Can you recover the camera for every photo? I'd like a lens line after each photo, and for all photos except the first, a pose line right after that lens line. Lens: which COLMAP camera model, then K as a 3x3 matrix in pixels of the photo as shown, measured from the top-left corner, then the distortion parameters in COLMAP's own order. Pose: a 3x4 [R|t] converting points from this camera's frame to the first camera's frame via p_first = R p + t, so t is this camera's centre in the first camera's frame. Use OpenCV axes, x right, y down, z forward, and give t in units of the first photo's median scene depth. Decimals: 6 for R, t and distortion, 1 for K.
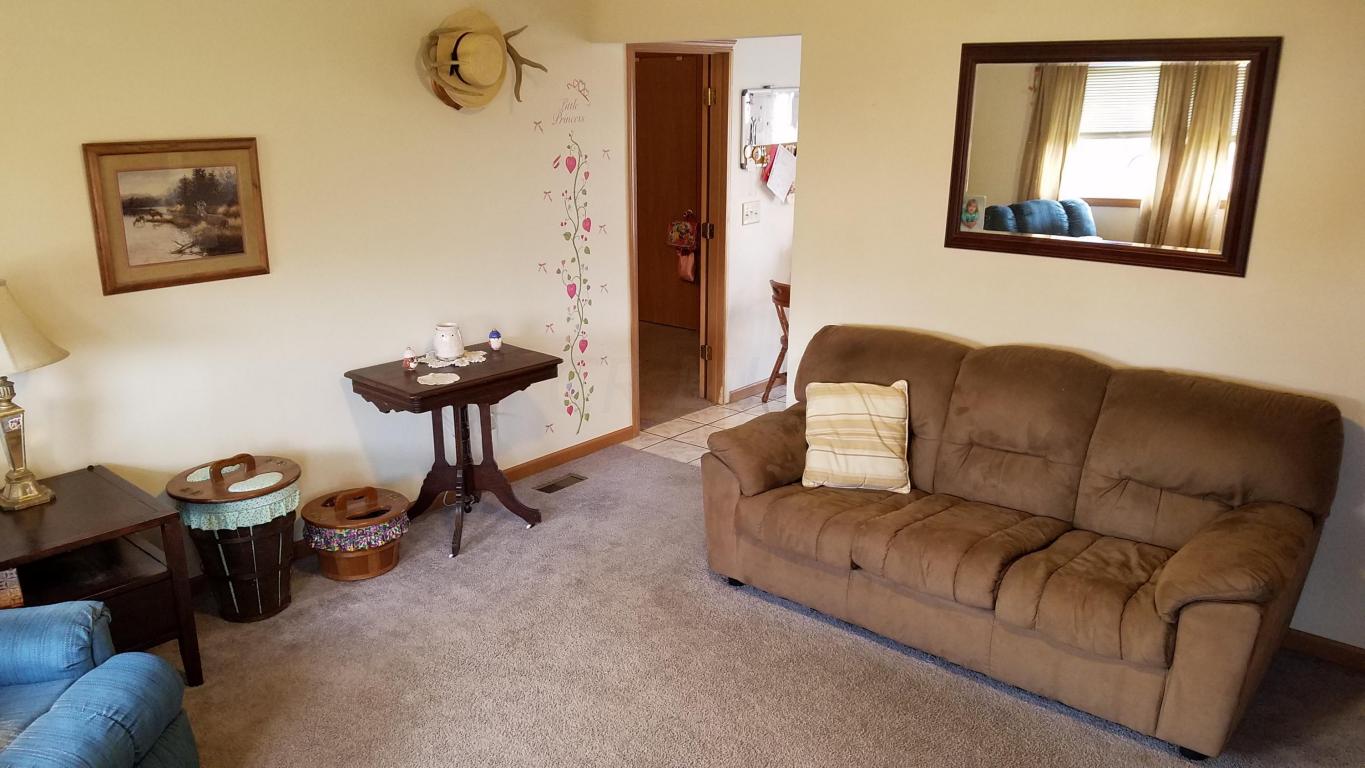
lens RADIAL K [[1030.1, 0, 665.6], [0, 1030.1, 411.8], [0, 0, 1]] dist [0.229070, -0.407603]
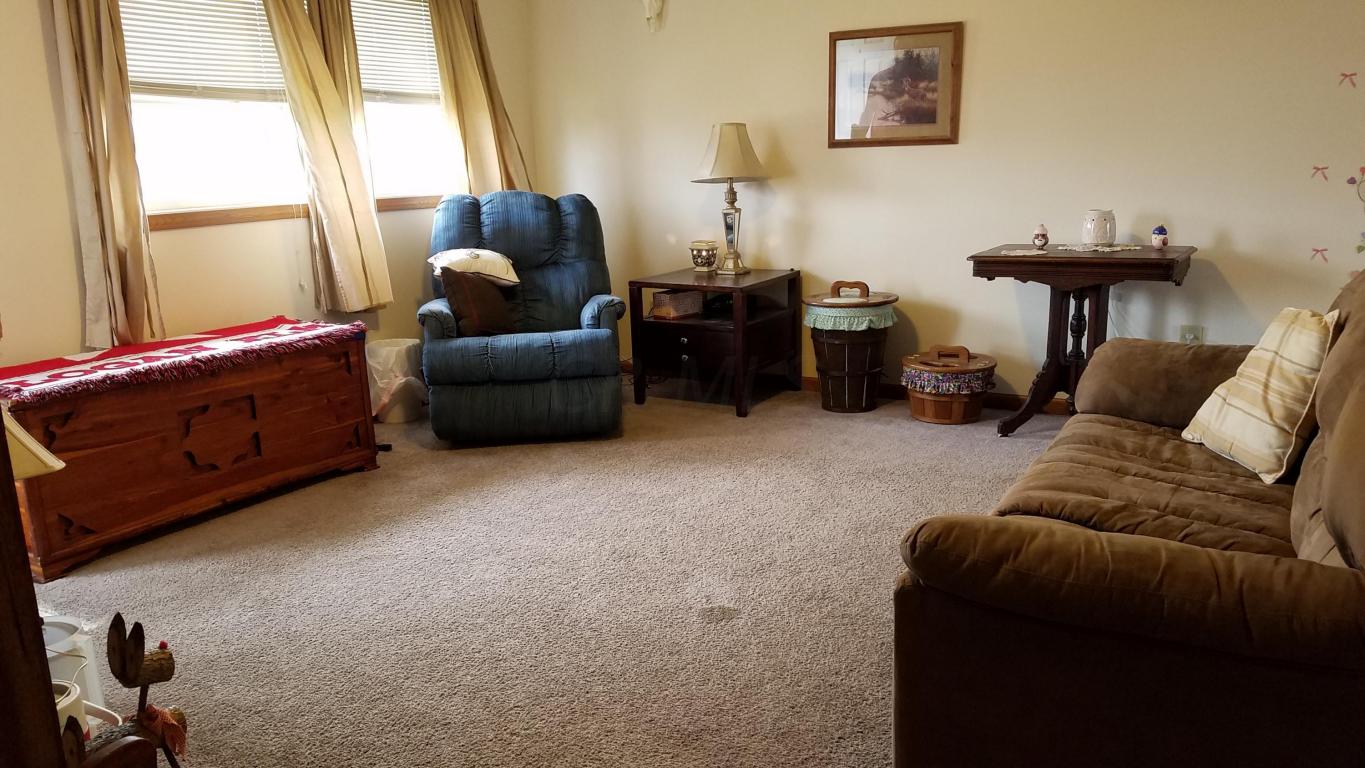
lens RADIAL K [[1030.1, 0, 665.6], [0, 1030.1, 411.8], [0, 0, 1]] dist [0.229070, -0.407603]
pose [[0.175373, 0.241245, -0.954487, 0.783525], [-0.272062, 0.943634, 0.188514, 0.016134], [0.946164, 0.226619, 0.231122, 0.523591]]
